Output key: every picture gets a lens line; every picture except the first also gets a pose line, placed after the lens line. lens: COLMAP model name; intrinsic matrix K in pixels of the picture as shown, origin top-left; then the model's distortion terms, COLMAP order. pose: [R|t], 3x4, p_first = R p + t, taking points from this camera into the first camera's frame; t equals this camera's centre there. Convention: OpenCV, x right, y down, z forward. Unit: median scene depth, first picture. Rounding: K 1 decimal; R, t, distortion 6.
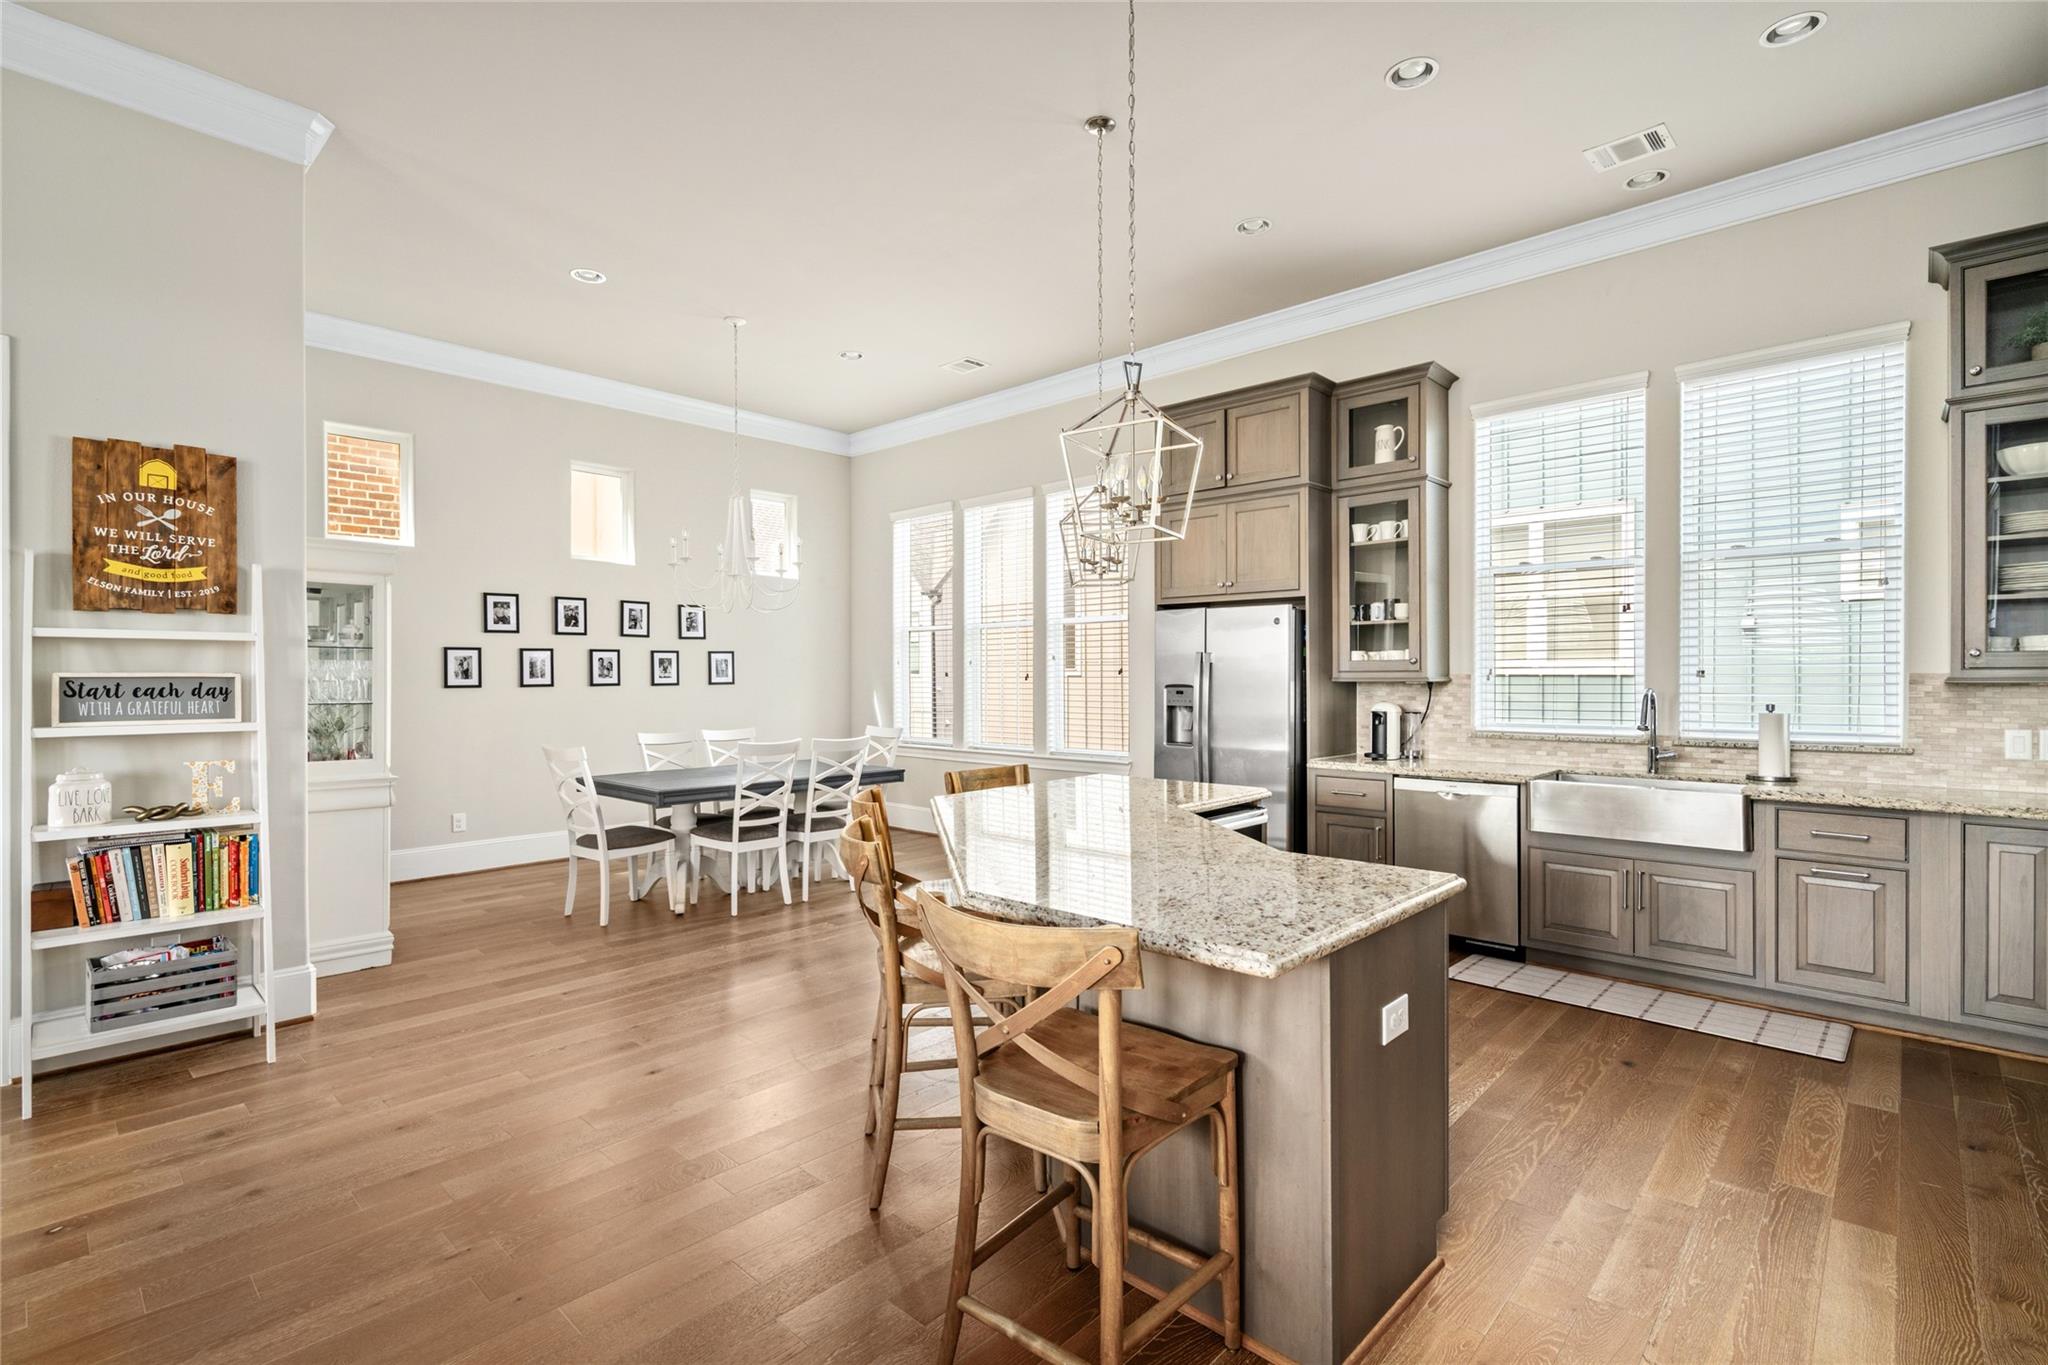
lens RADIAL K [[941.7, 0, 1033.4], [0, 941.7, 678.7], [0, 0, 1]] dist [-0.005422, 0.001597]
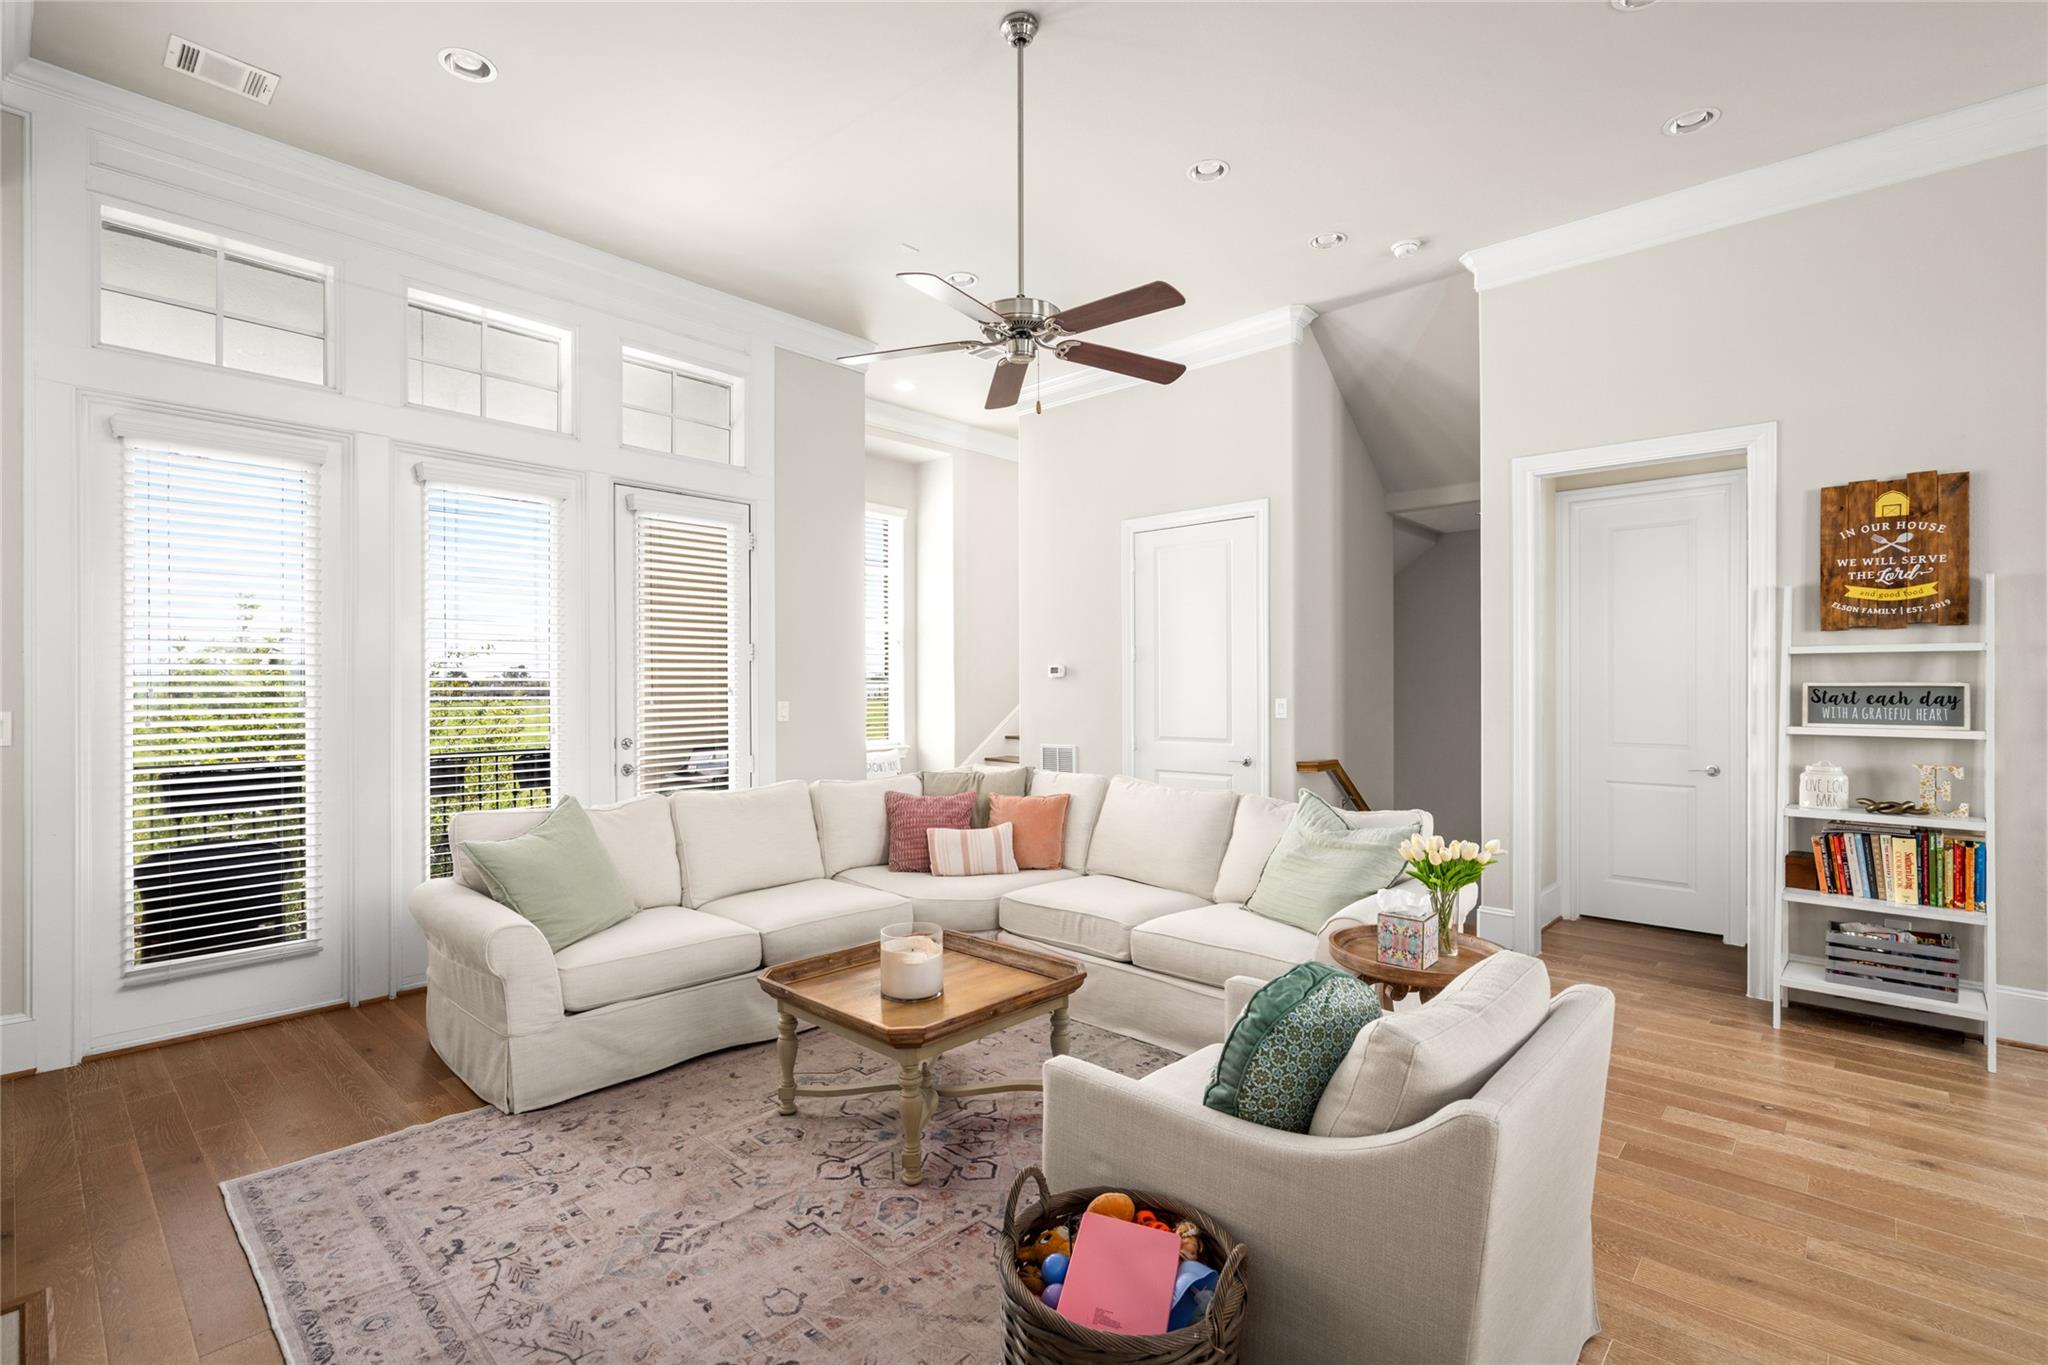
lens RADIAL K [[941.7, 0, 1027.0], [0, 941.7, 687.4], [0, 0, 1]] dist [-0.005422, 0.001597]
pose [[0.004701, 0.003790, -0.999982, 0.174811], [-0.001881, 0.999991, 0.003781, -0.002484], [0.999987, 0.001863, 0.004708, -0.031141]]
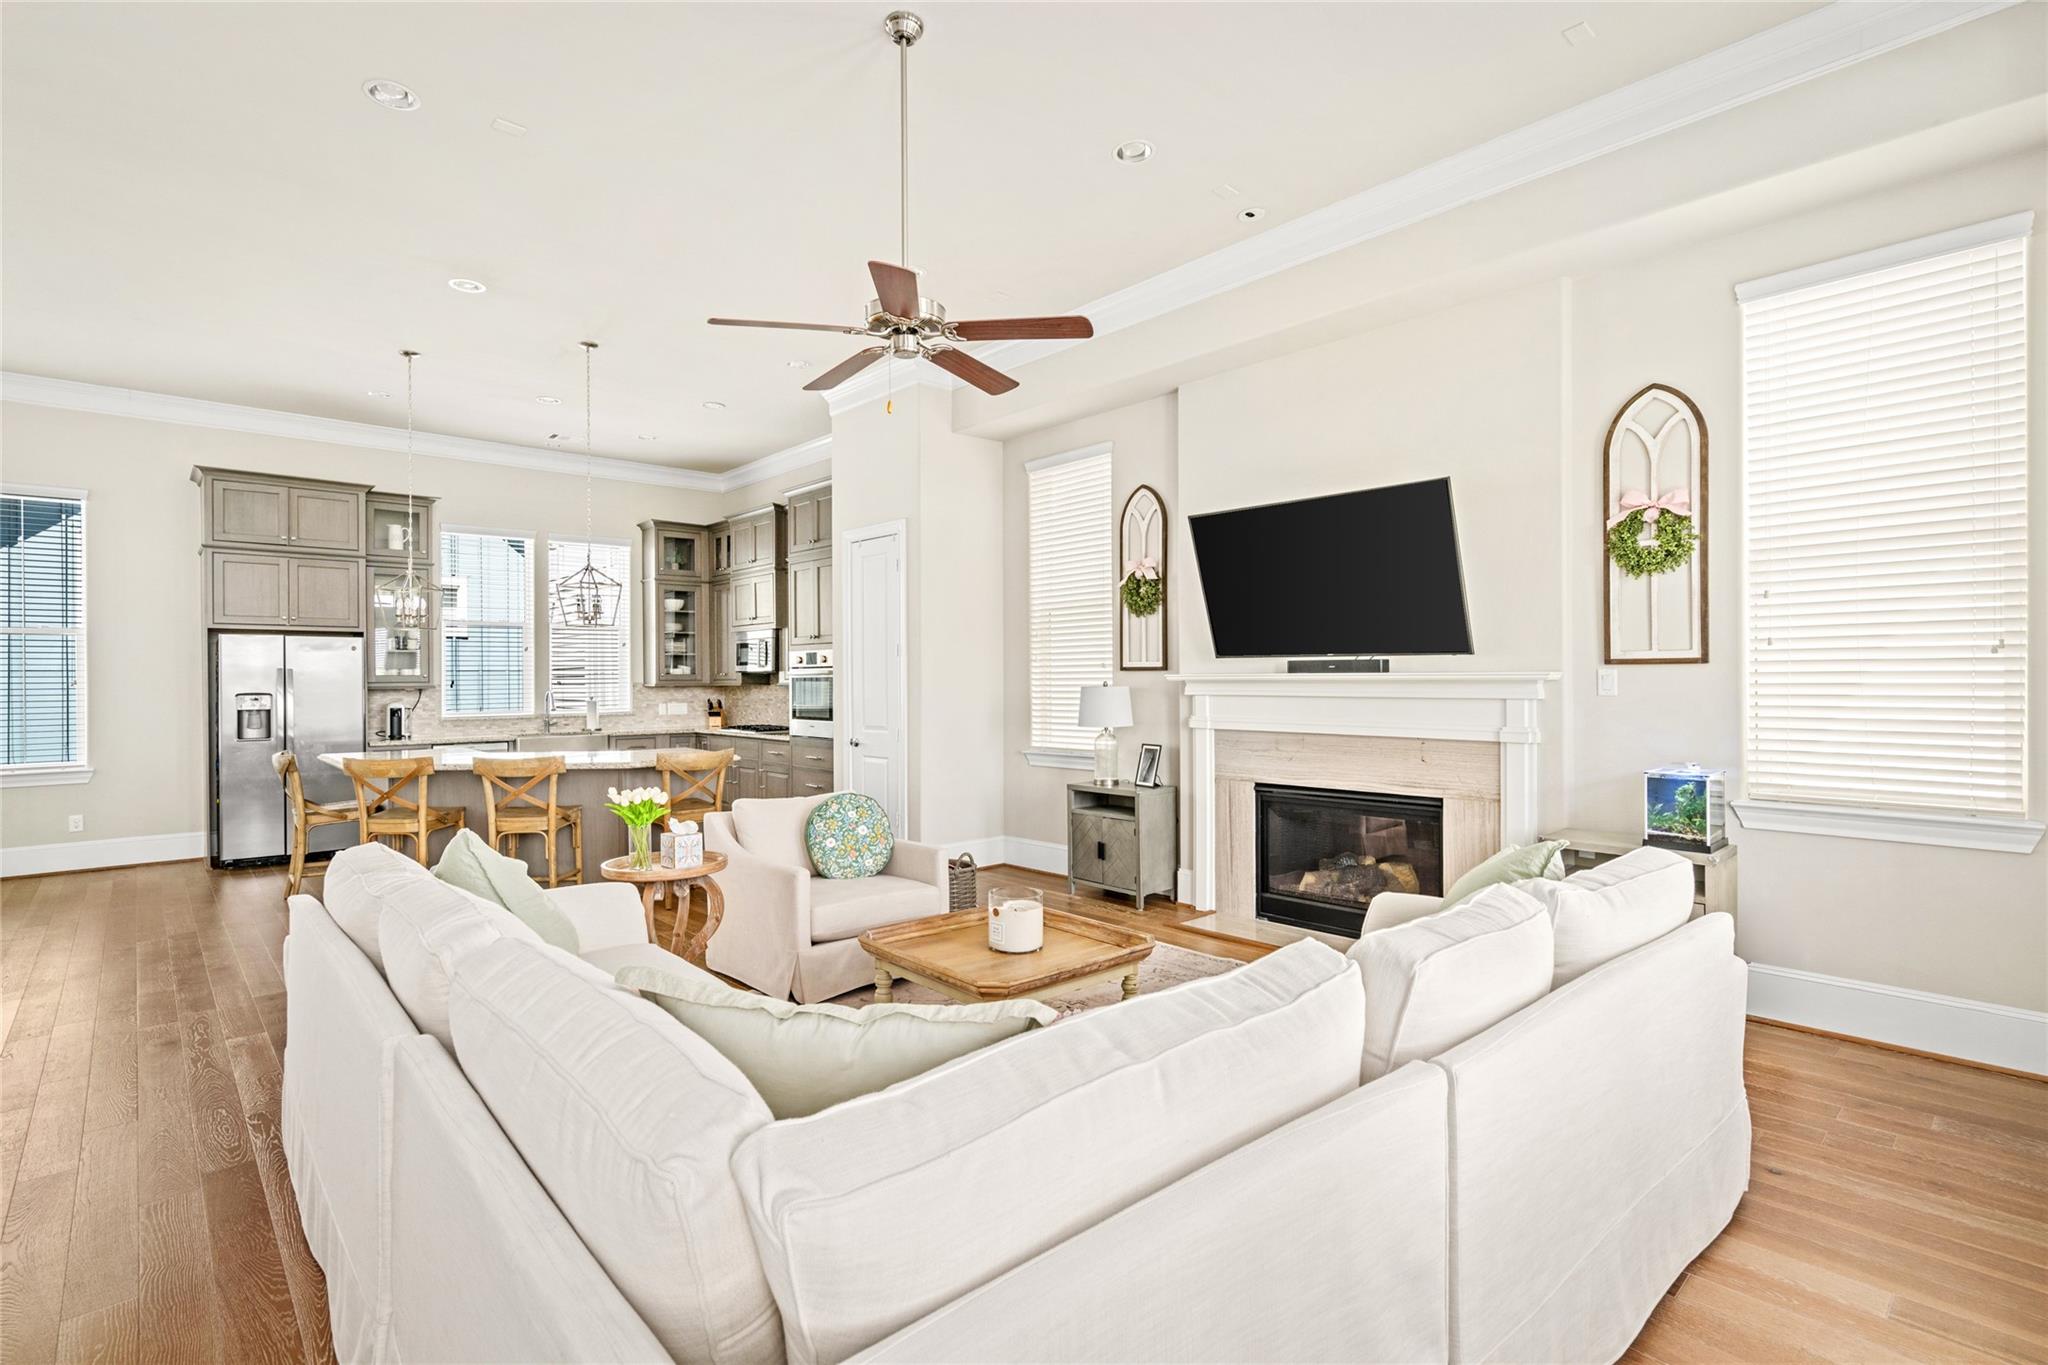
lens RADIAL K [[941.7, 0, 1020.3], [0, 941.7, 674.2], [0, 0, 1]] dist [-0.005422, 0.001597]
pose [[0.059066, 0.008049, 0.998222, -1.675713], [0.011943, 0.999890, -0.008770, 0.006186], [-0.998183, 0.012440, 0.058963, -0.180552]]
